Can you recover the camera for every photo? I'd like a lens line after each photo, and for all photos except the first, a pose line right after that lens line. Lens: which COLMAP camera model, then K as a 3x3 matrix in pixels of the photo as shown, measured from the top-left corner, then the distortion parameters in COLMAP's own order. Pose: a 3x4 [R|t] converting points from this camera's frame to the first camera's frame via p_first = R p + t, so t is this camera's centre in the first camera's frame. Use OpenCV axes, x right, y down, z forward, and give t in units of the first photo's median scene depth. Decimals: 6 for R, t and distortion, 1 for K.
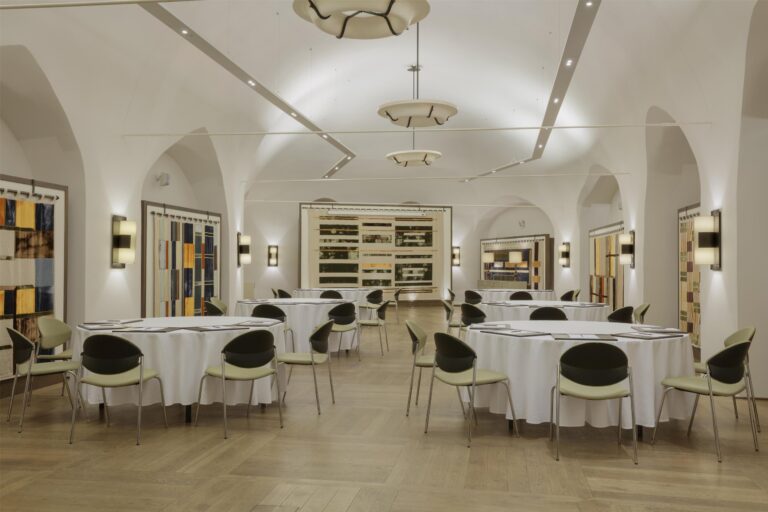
lens RADIAL K [[1233.9, 0, 384.0], [0, 1233.9, 256.0], [0, 0, 1]] dist [0.011584, -0.017315]
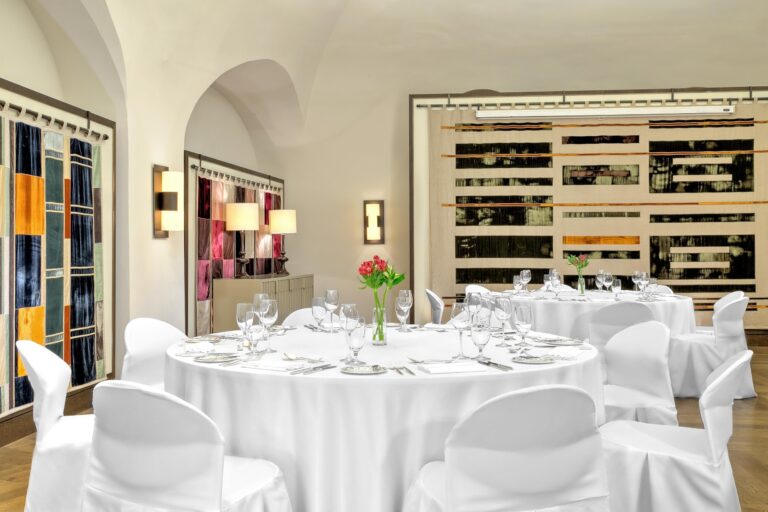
lens RADIAL K [[1233.9, 0, 384.0], [0, 1233.9, 256.0], [0, 0, 1]] dist [0.011584, -0.017315]
pose [[0.856330, -0.011947, -0.516290, 0.142597], [-0.004966, 0.999496, -0.031366, 0.025816], [0.516405, 0.029424, 0.855839, 0.621130]]
